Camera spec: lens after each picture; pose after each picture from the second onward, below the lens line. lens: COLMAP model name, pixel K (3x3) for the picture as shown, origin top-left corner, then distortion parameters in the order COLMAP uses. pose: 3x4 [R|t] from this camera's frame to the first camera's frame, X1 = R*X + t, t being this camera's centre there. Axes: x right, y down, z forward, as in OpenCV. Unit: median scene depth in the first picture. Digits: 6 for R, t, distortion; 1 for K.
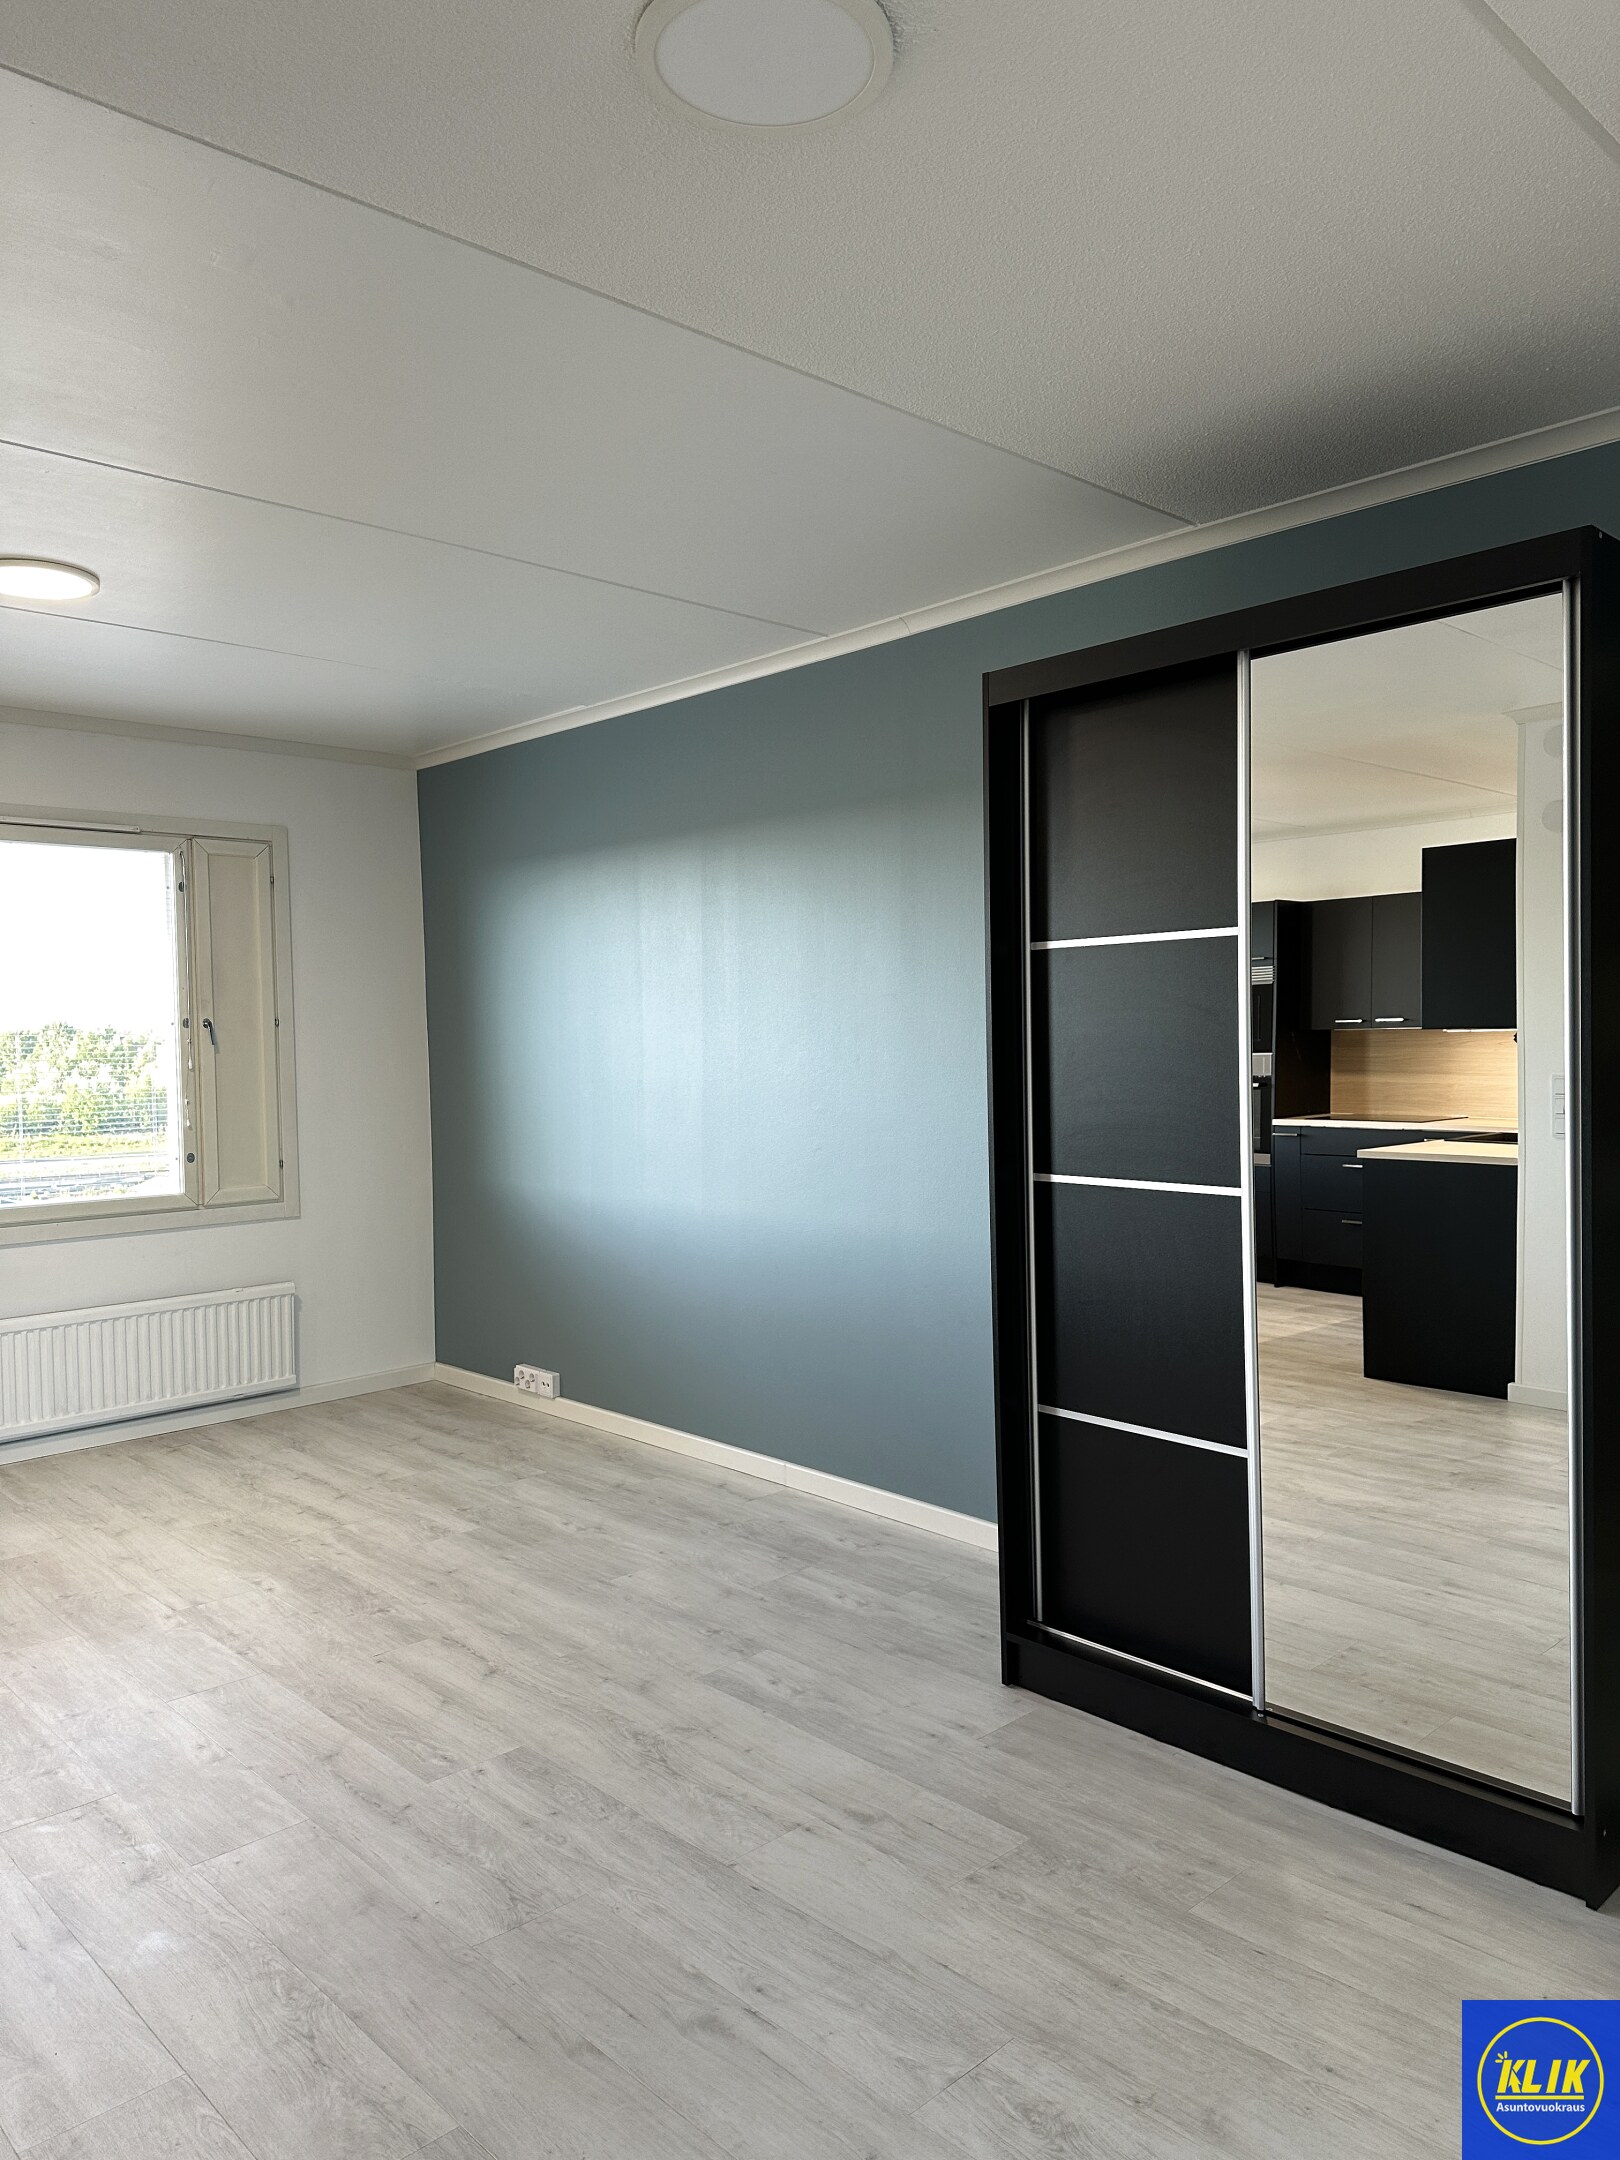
lens RADIAL K [[1529.6, 0, 816.0], [0, 1529.6, 1069.4], [0, 0, 1]] dist [0.053585, -0.059342]
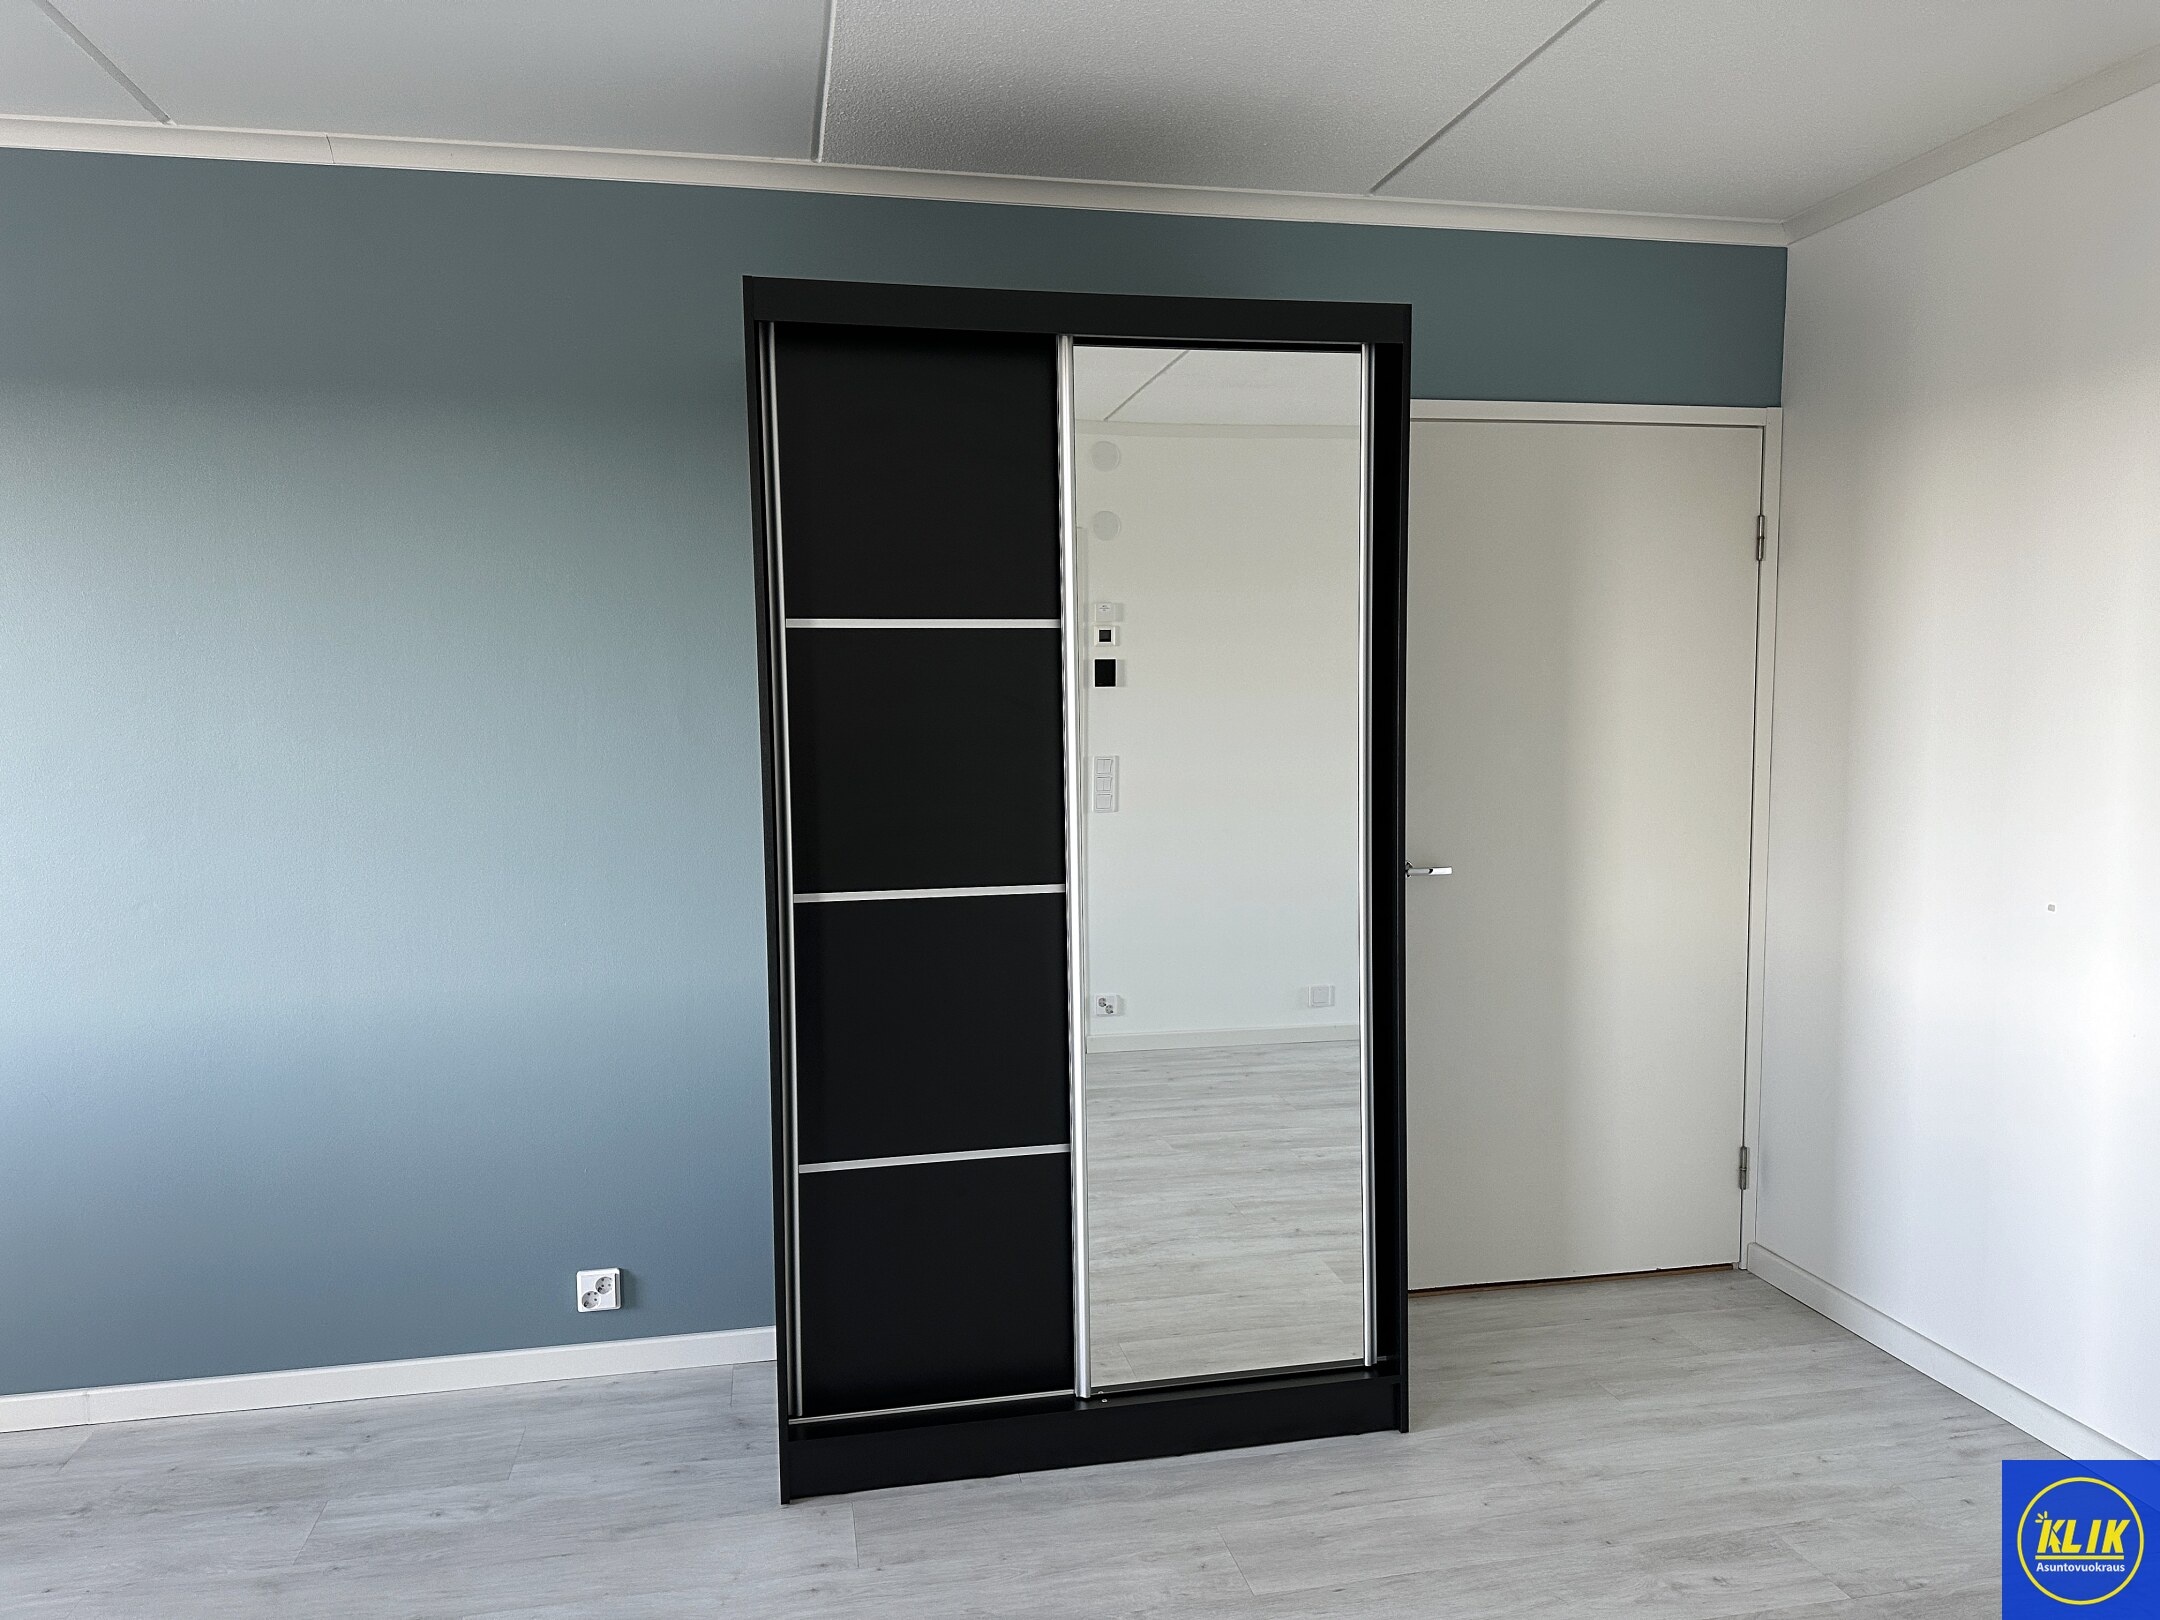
lens RADIAL K [[1529.6, 0, 1090.0], [0, 1529.6, 816.7], [0, 0, 1]] dist [0.053585, -0.059342]
pose [[0.530937, -0.056497, 0.845526, -0.423502], [0.024709, 0.998383, 0.051194, -0.013490], [-0.847051, -0.006288, 0.531474, 0.363635]]
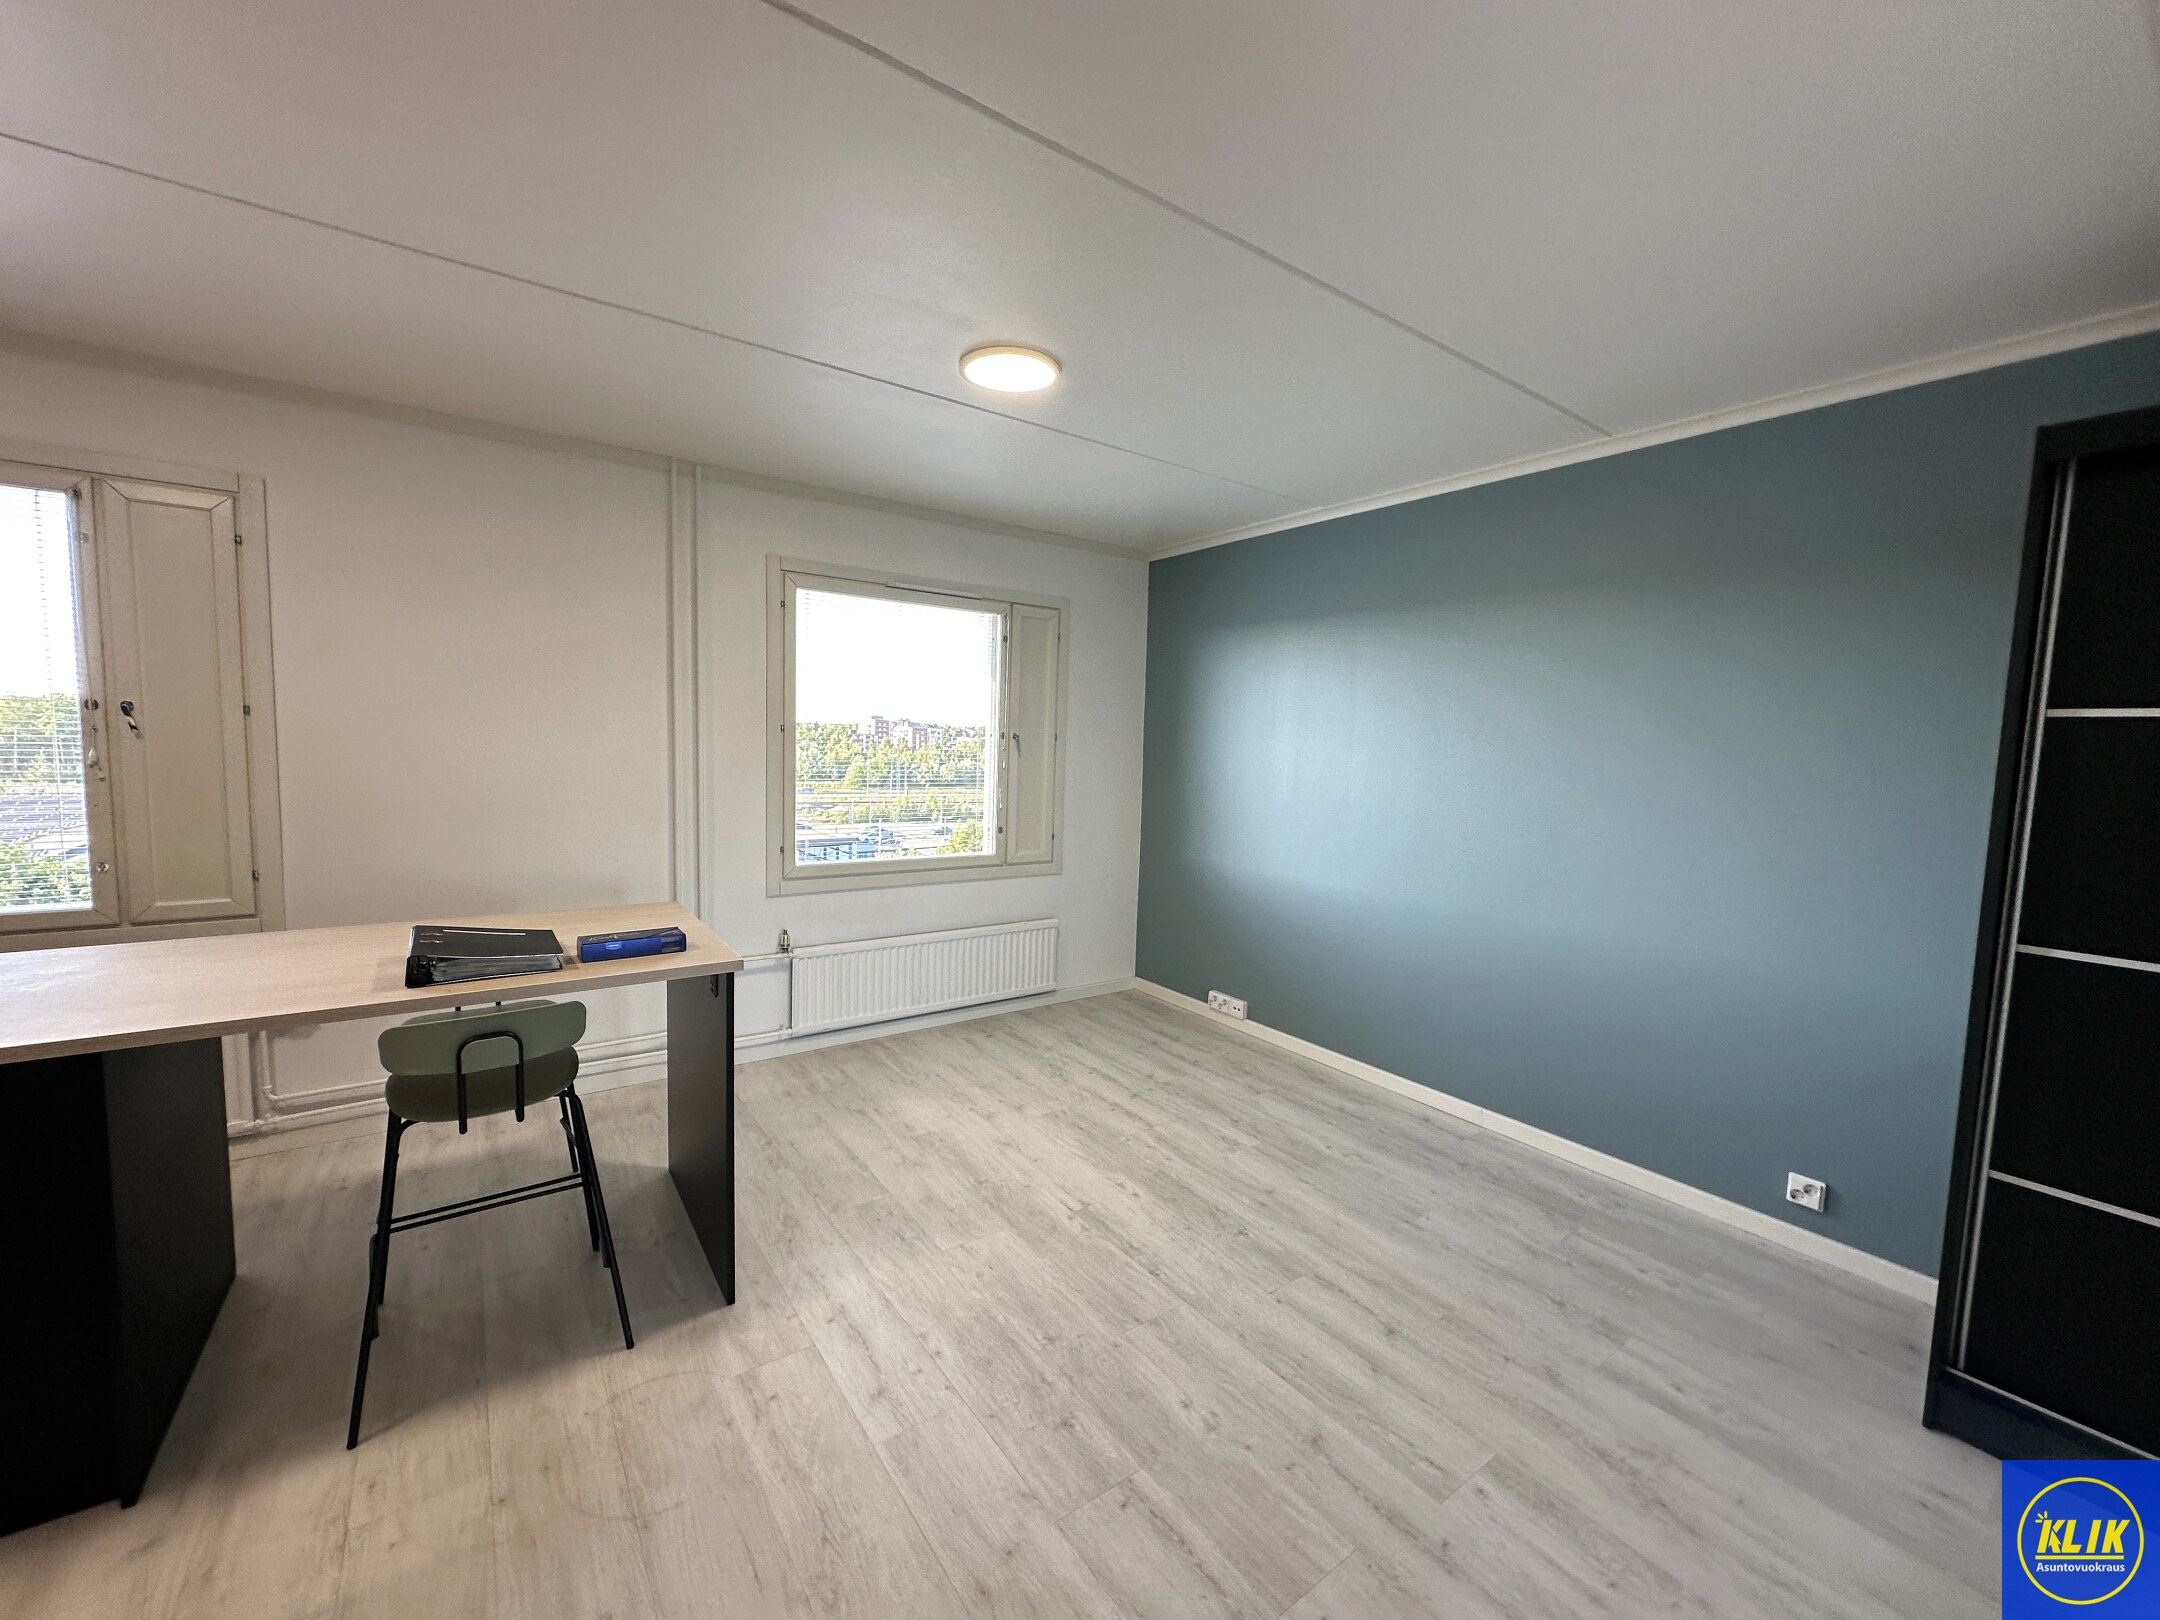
lens RADIAL K [[862.3, 0, 1086.1], [0, 862.3, 808.1], [0, 0, 1]] dist [0.002192, -0.000412]
pose [[0.990645, 0.063367, -0.120864, -0.346004], [-0.057462, 0.997006, 0.051733, -0.012883], [0.123780, -0.044304, 0.991320, 0.327130]]
